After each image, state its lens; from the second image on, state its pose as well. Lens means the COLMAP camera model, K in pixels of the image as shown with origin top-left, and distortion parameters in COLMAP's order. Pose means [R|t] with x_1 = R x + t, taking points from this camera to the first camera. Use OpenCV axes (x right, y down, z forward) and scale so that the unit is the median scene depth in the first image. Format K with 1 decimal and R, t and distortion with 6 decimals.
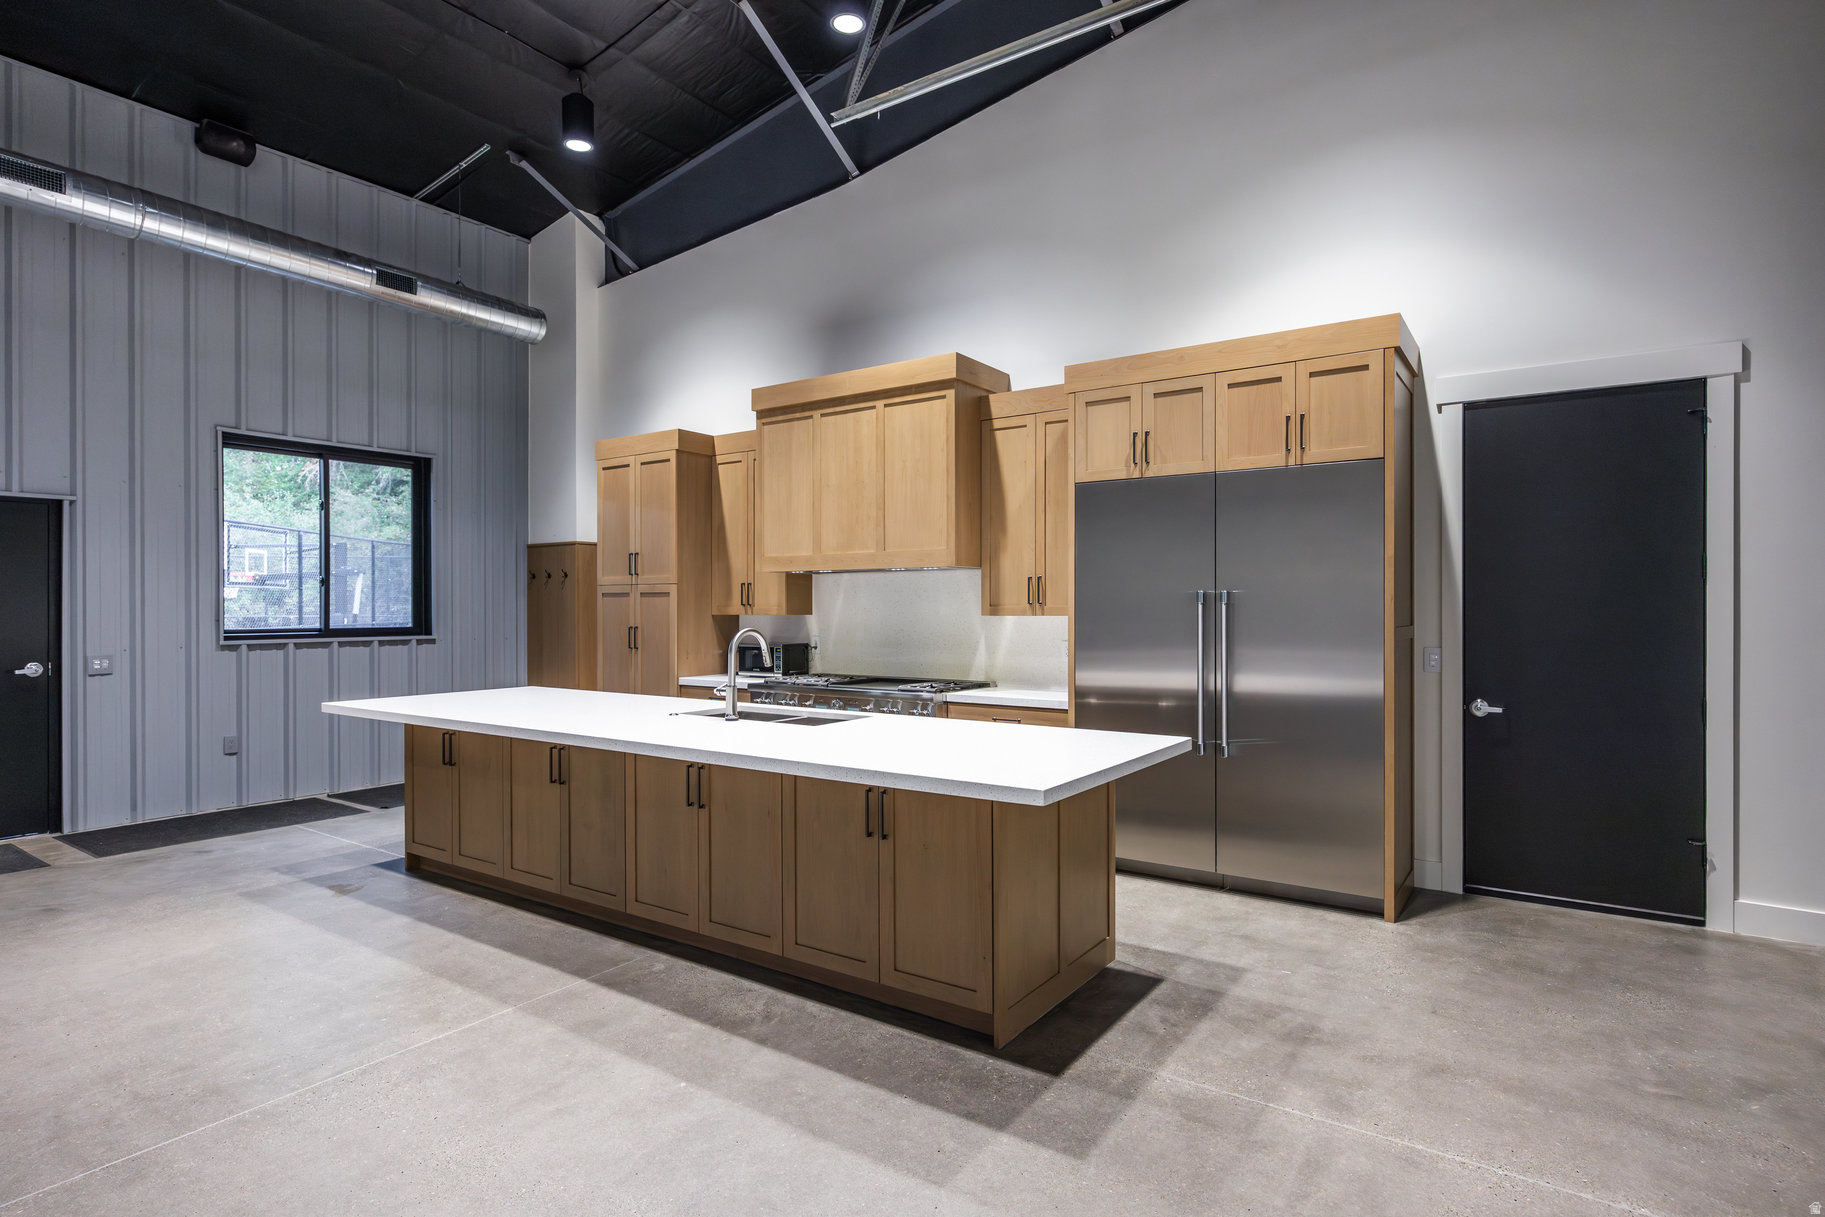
lens RADIAL K [[964.7, 0, 914.0], [0, 964.7, 610.9], [0, 0, 1]] dist [0.001044, -0.000104]
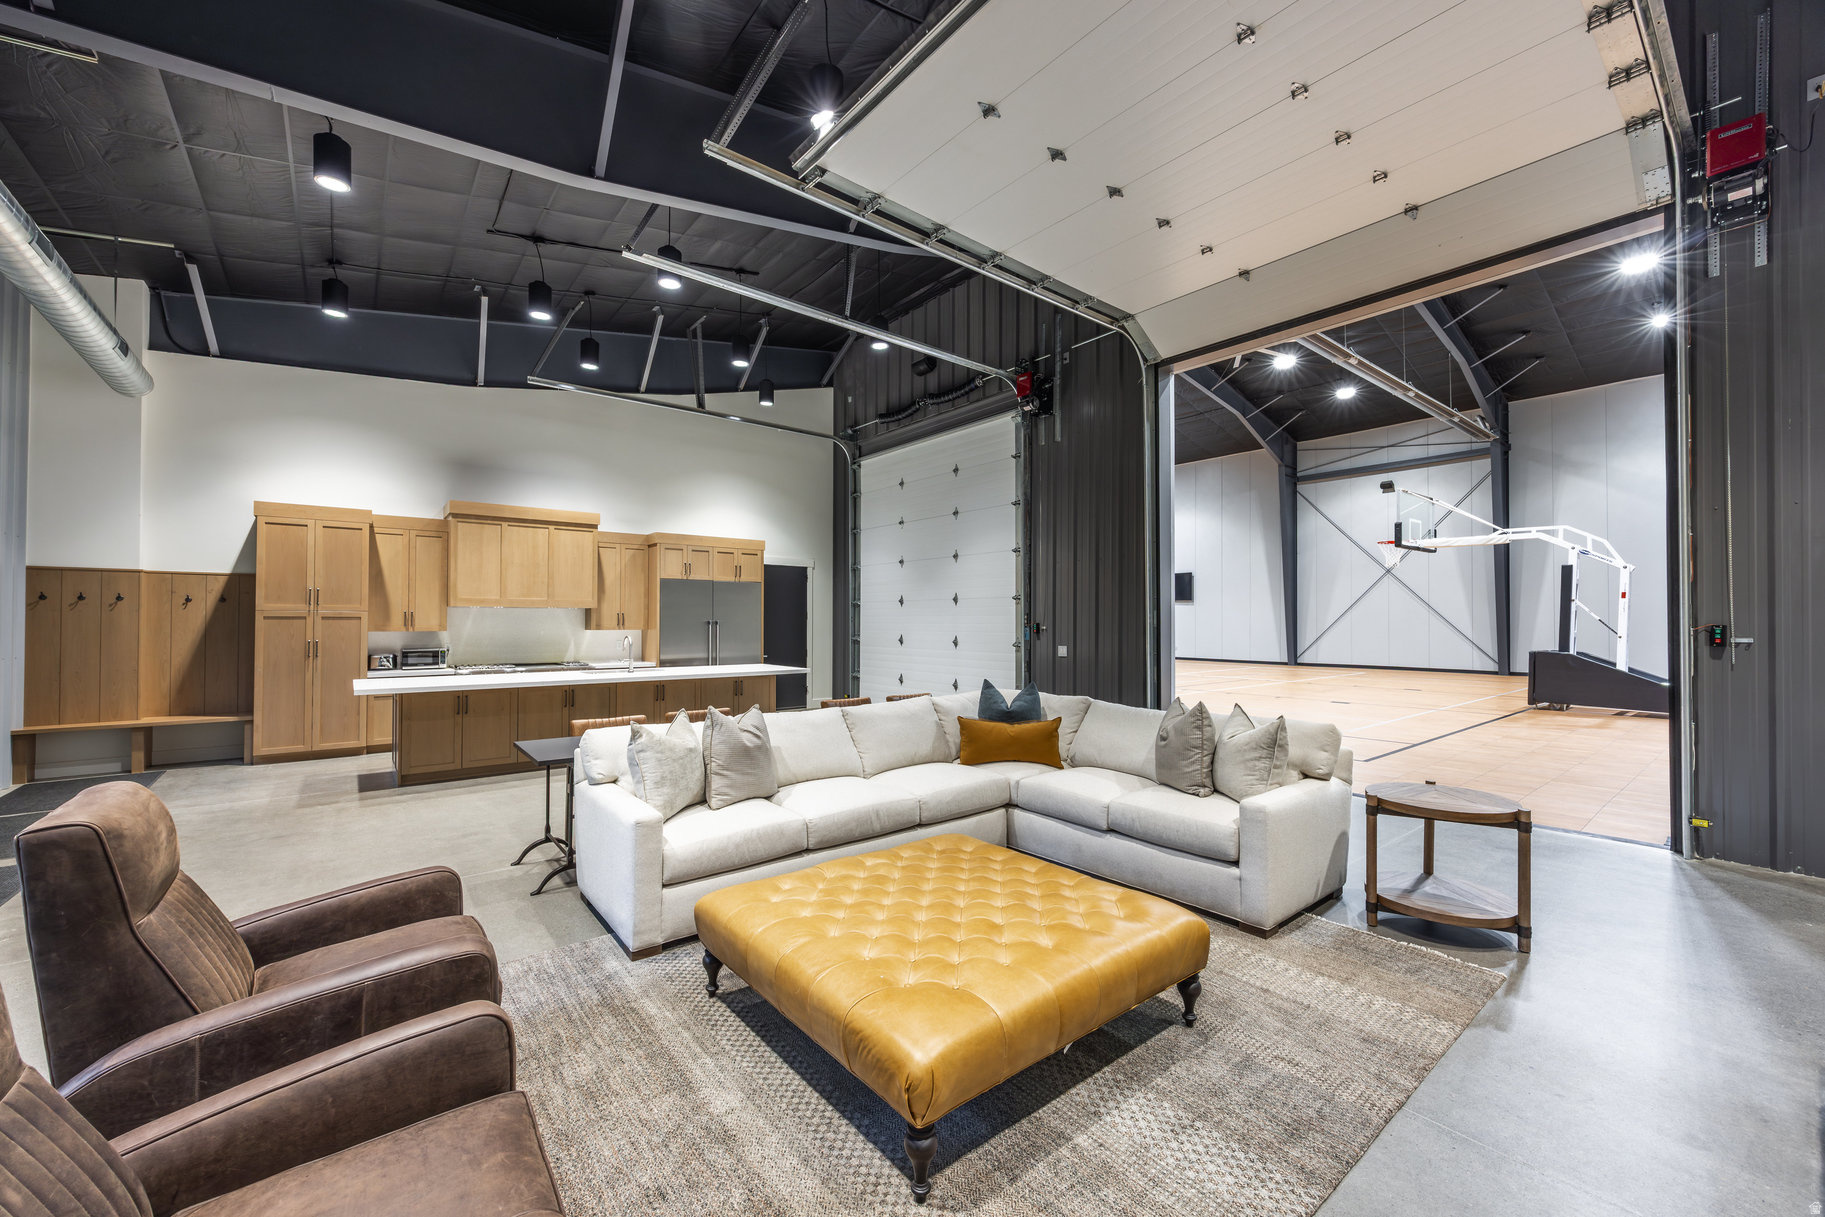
lens RADIAL K [[714.1, 0, 915.2], [0, 714.1, 614.6], [0, 0, 1]] dist [0.000418, 0.000026]
pose [[0.291297, 0.011610, 0.956562, -1.240210], [0.001296, 0.999921, -0.012530, -0.009116], [-0.956632, 0.004889, 0.291259, -0.179299]]
